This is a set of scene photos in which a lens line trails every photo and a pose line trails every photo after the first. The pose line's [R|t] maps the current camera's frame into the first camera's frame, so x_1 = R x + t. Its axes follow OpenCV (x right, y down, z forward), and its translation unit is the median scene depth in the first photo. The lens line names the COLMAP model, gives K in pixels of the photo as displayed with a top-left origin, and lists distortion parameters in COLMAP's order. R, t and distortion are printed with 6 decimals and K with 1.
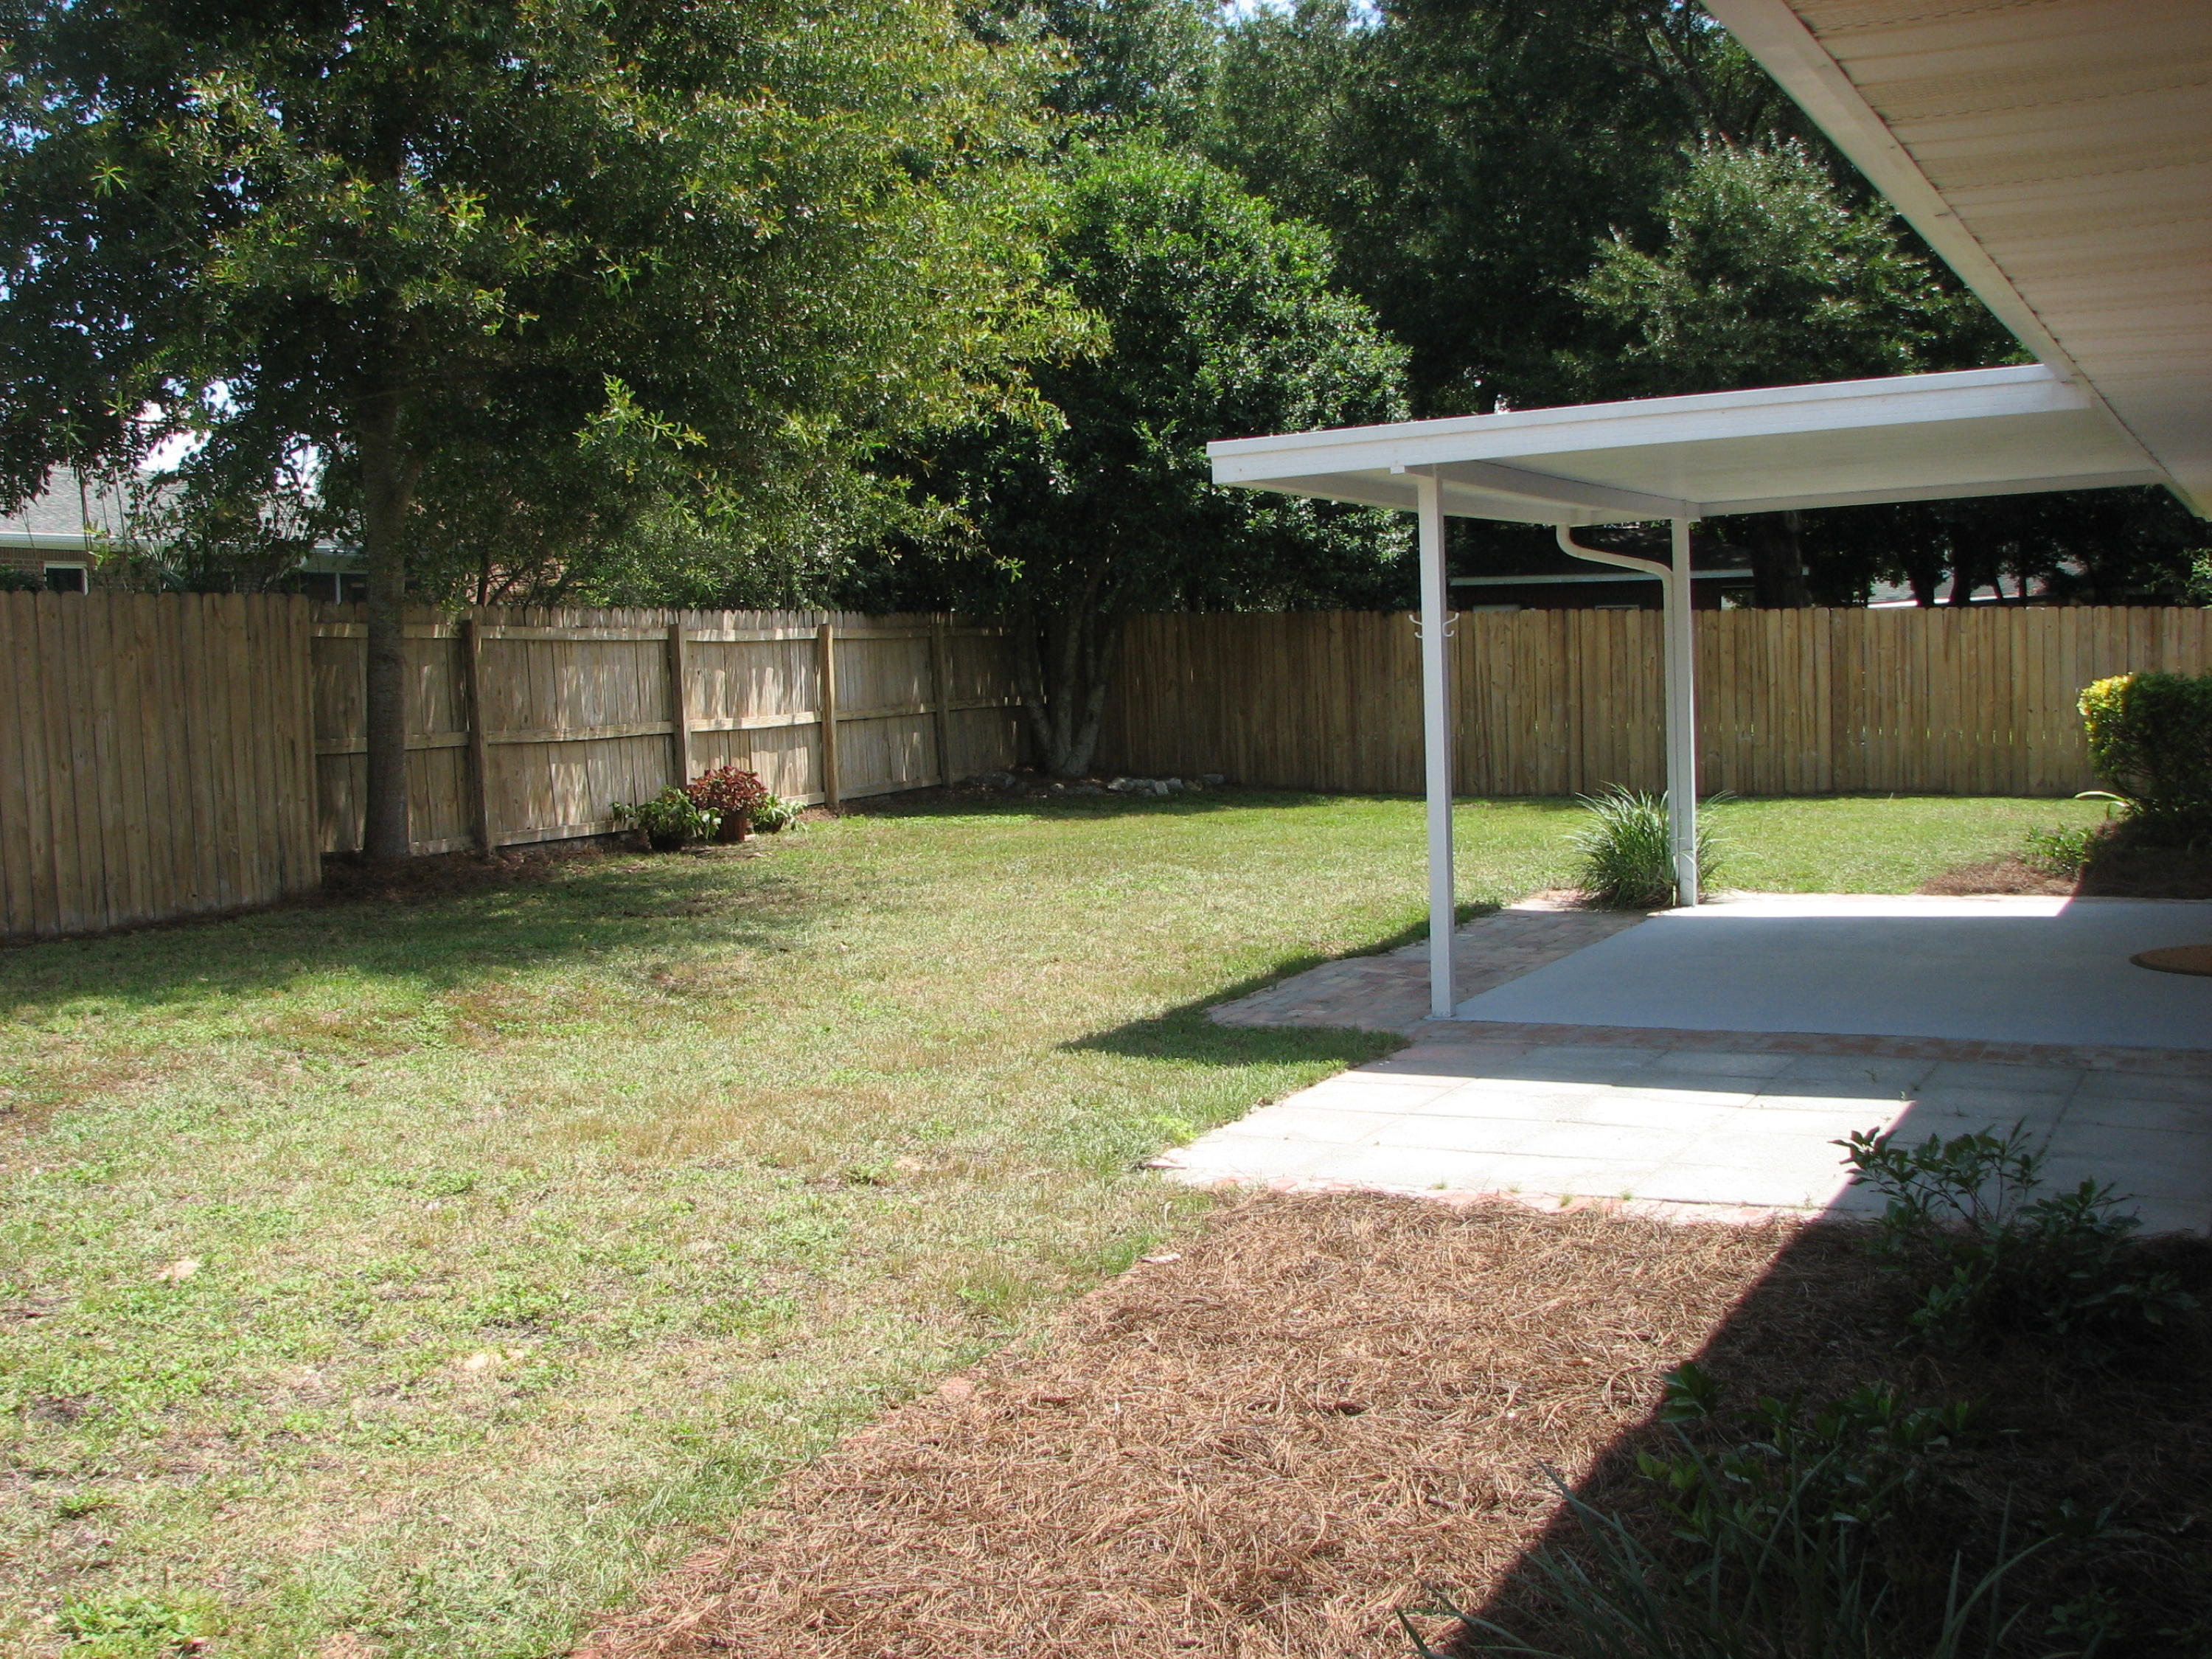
lens RADIAL K [[2349.9, 0, 1072.9], [0, 2349.9, 819.4], [0, 0, 1]] dist [-0.204777, 0.305383]
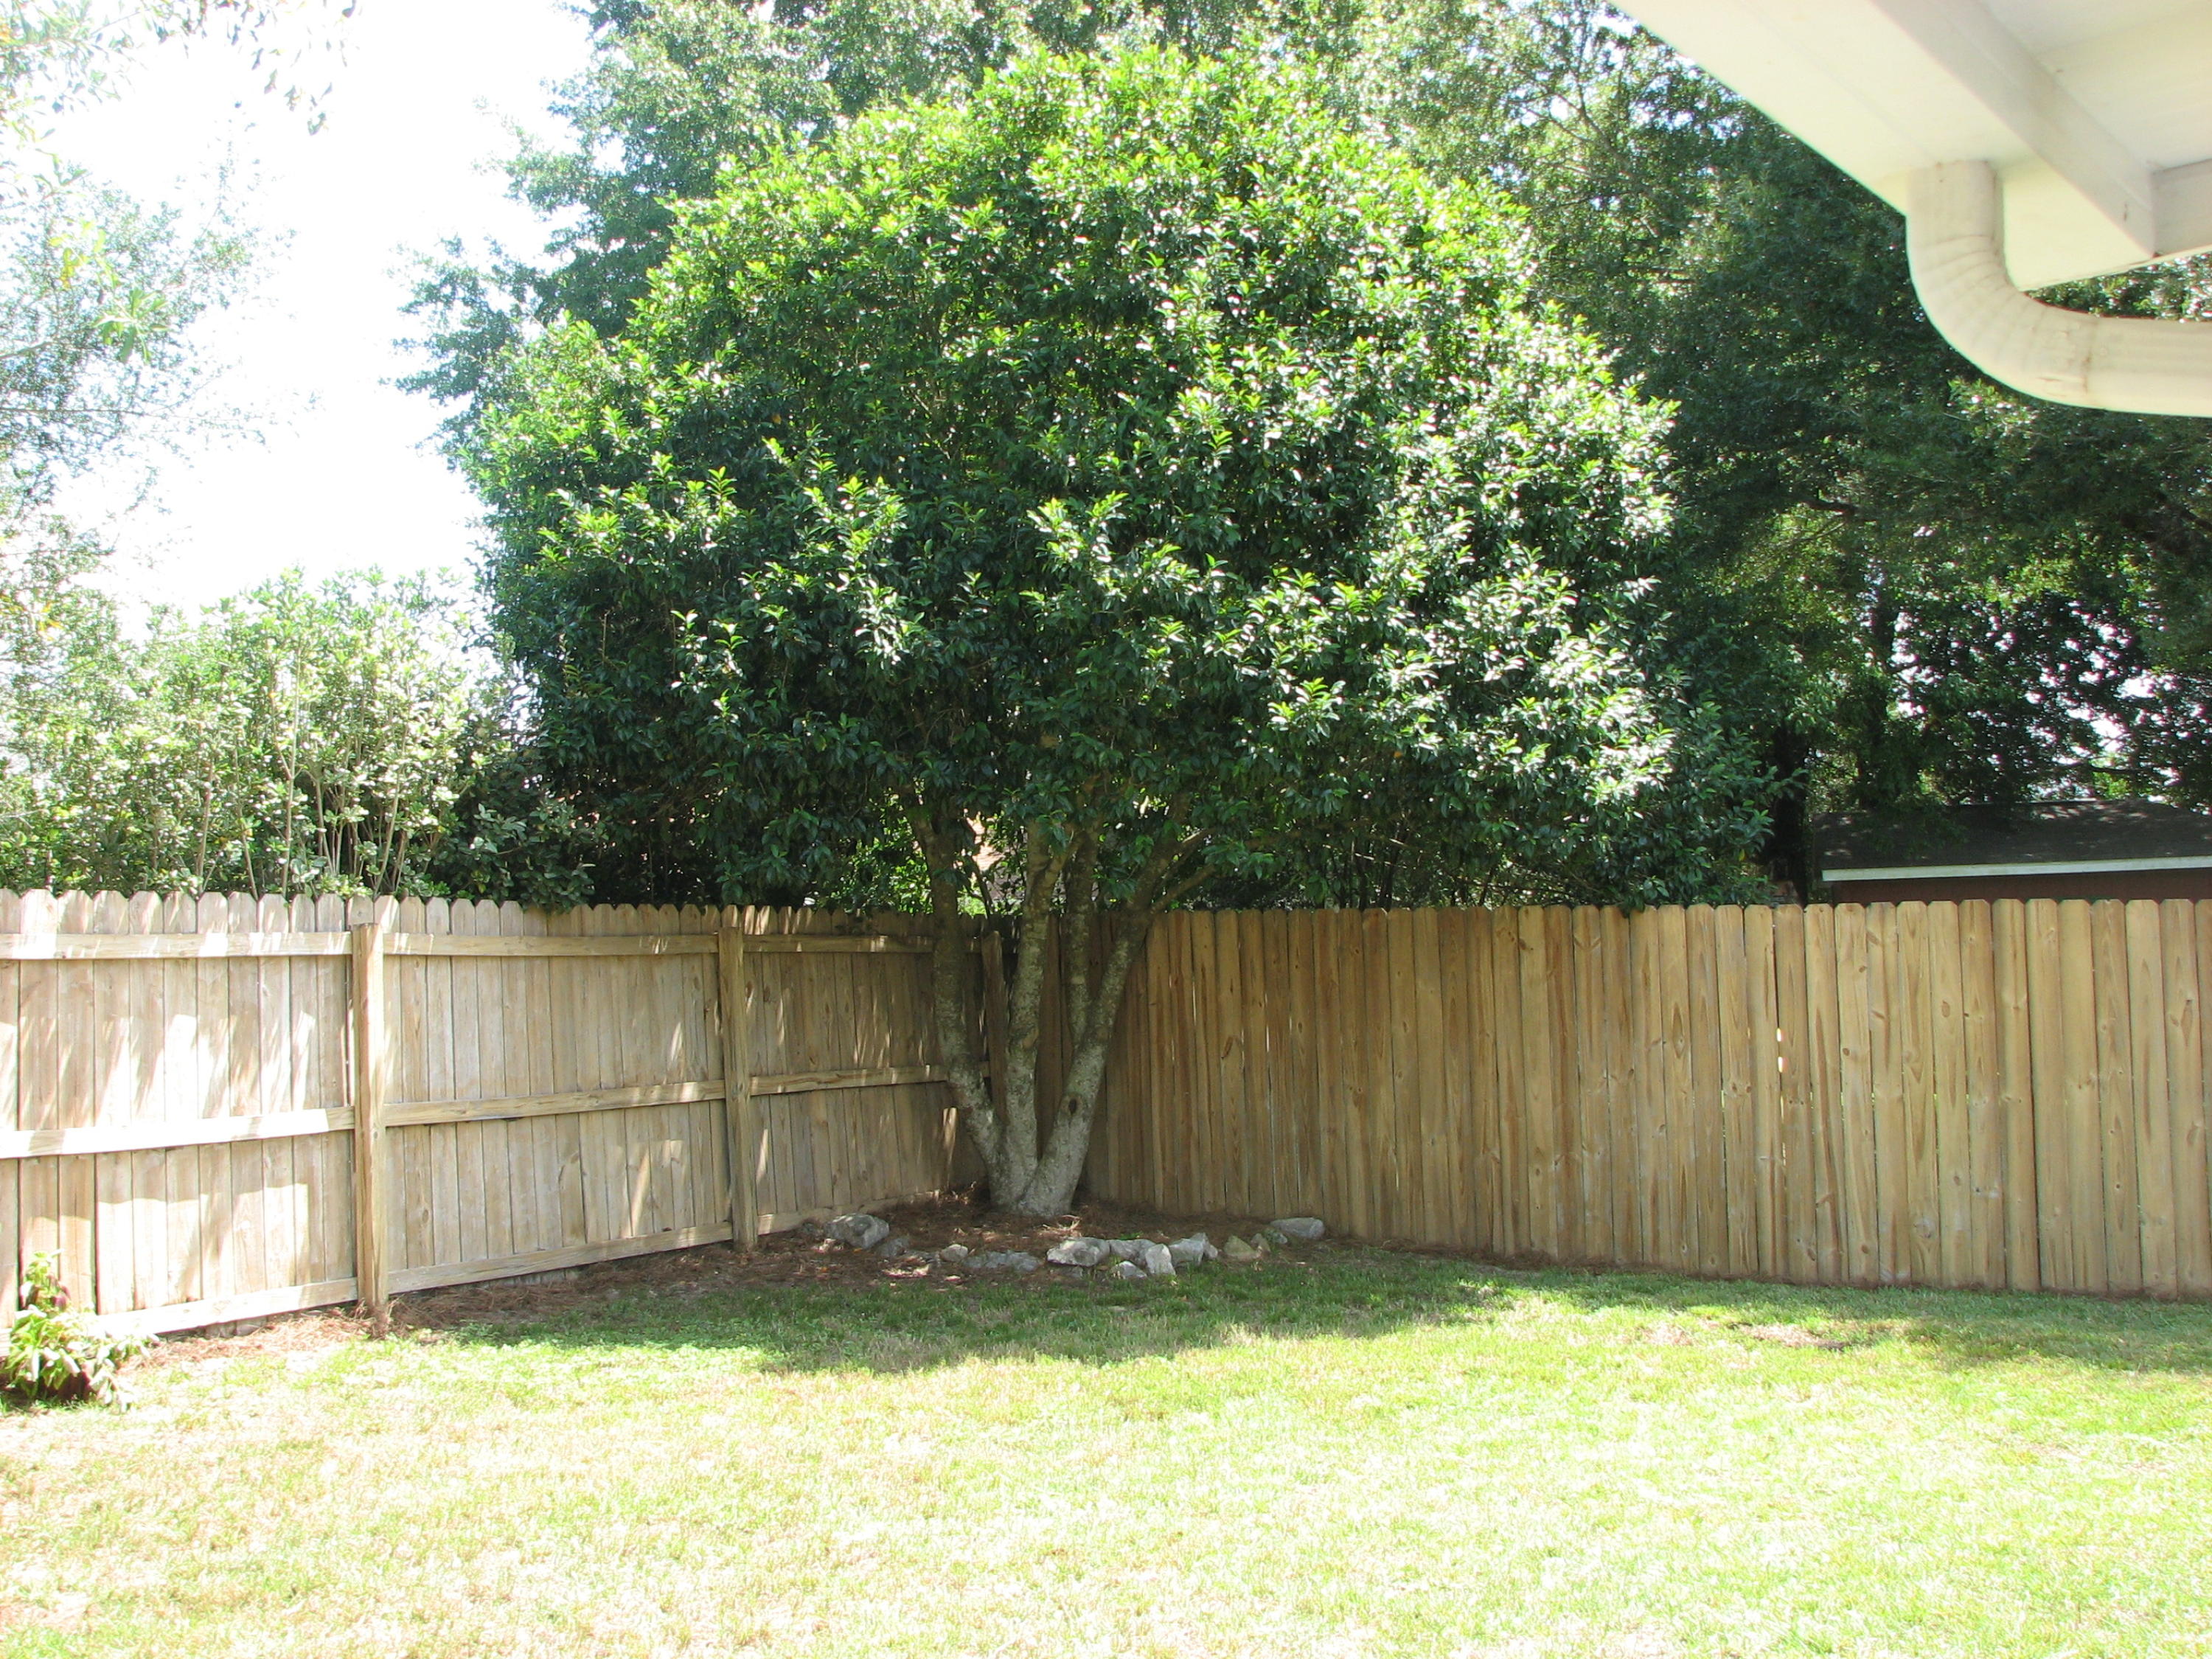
lens RADIAL K [[2349.9, 0, 1072.9], [0, 2349.9, 819.4], [0, 0, 1]] dist [-0.204777, 0.305383]
pose [[0.985072, -0.002927, -0.172116, 0.111606], [-0.019810, 0.991285, -0.130237, -0.043559], [0.170997, 0.131703, 0.976429, 0.531080]]
